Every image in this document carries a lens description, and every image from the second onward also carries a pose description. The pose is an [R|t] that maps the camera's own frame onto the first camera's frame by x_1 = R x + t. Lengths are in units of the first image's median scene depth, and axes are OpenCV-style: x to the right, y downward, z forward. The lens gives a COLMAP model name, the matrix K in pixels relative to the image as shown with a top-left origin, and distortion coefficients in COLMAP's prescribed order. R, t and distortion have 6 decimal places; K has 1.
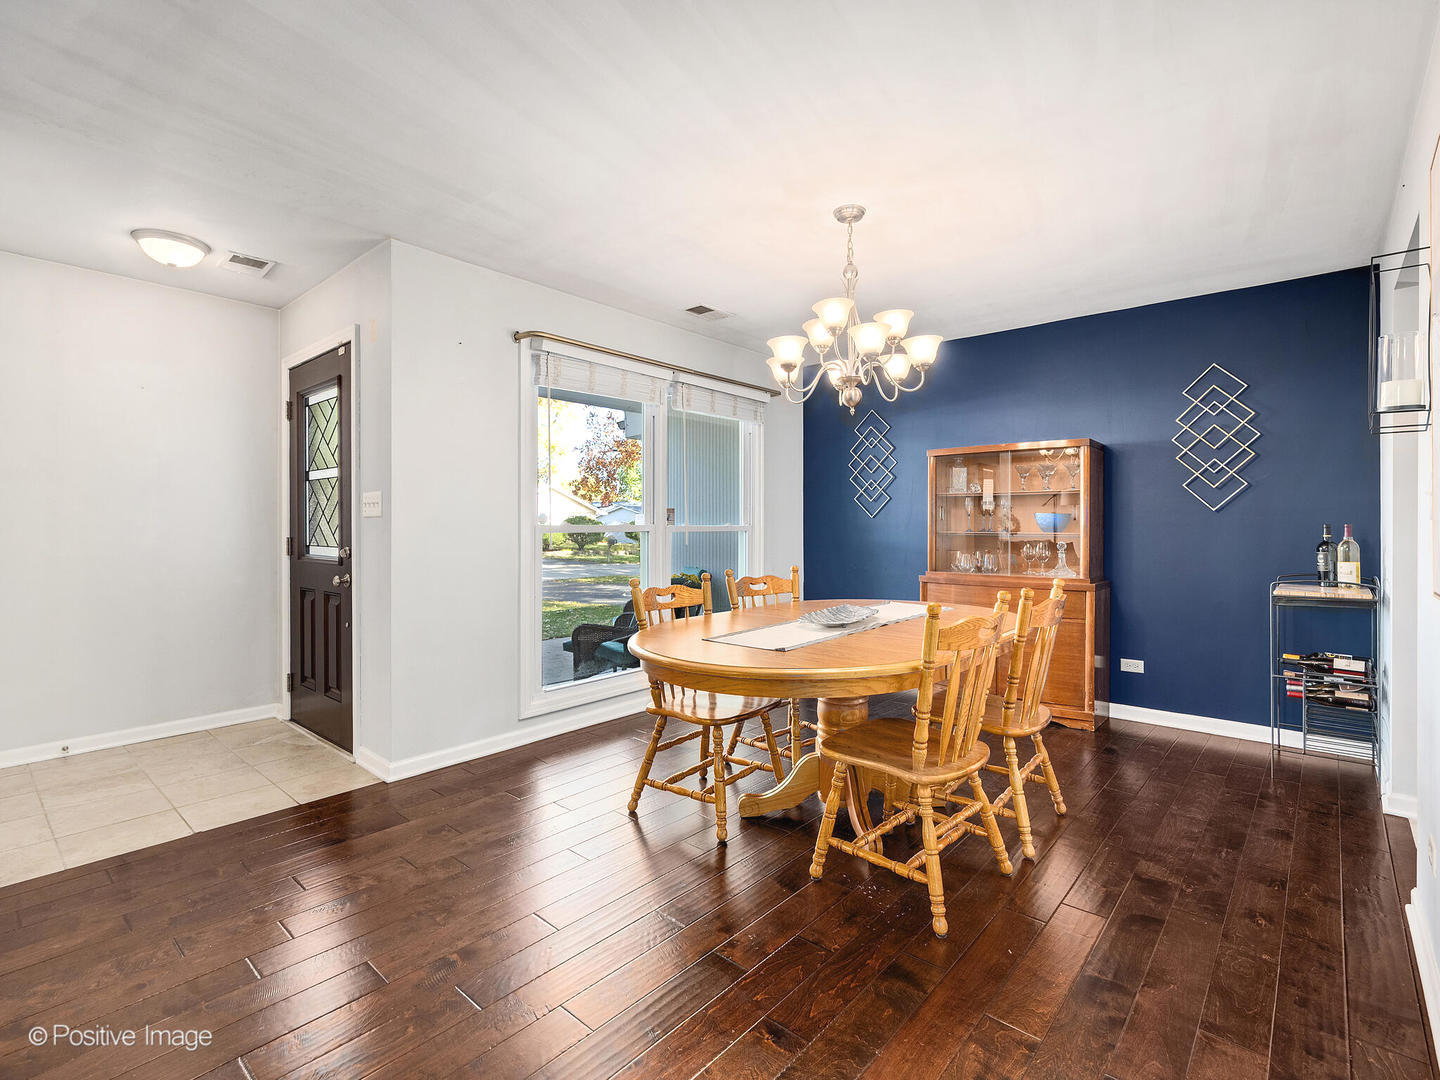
lens RADIAL K [[716.7, 0, 720.0], [0, 716.7, 540.0], [0, 0, 1]] dist [0.000463, -0.000081]
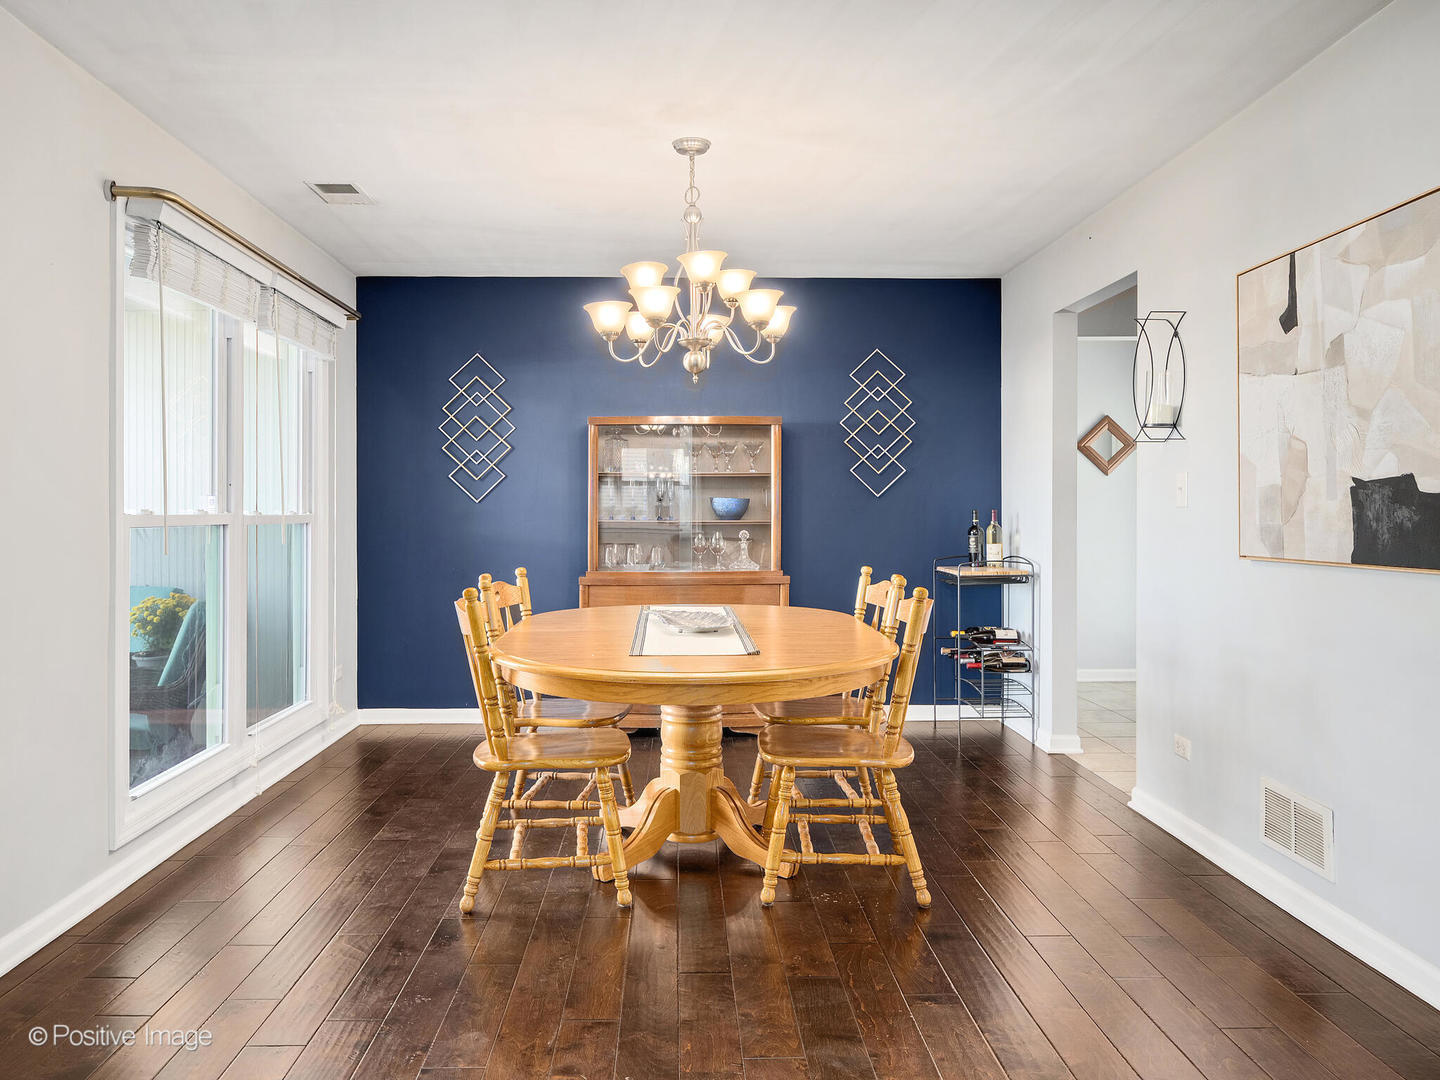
lens RADIAL K [[1122.1, 0, 720.0], [0, 1122.1, 540.0], [0, 0, 1]] dist [-0.002831, -0.003544]
pose [[0.736379, -0.020726, 0.676251, -0.603174], [0.017257, 0.999781, 0.011850, -0.003233], [-0.676349, 0.002944, 0.736576, -0.000821]]
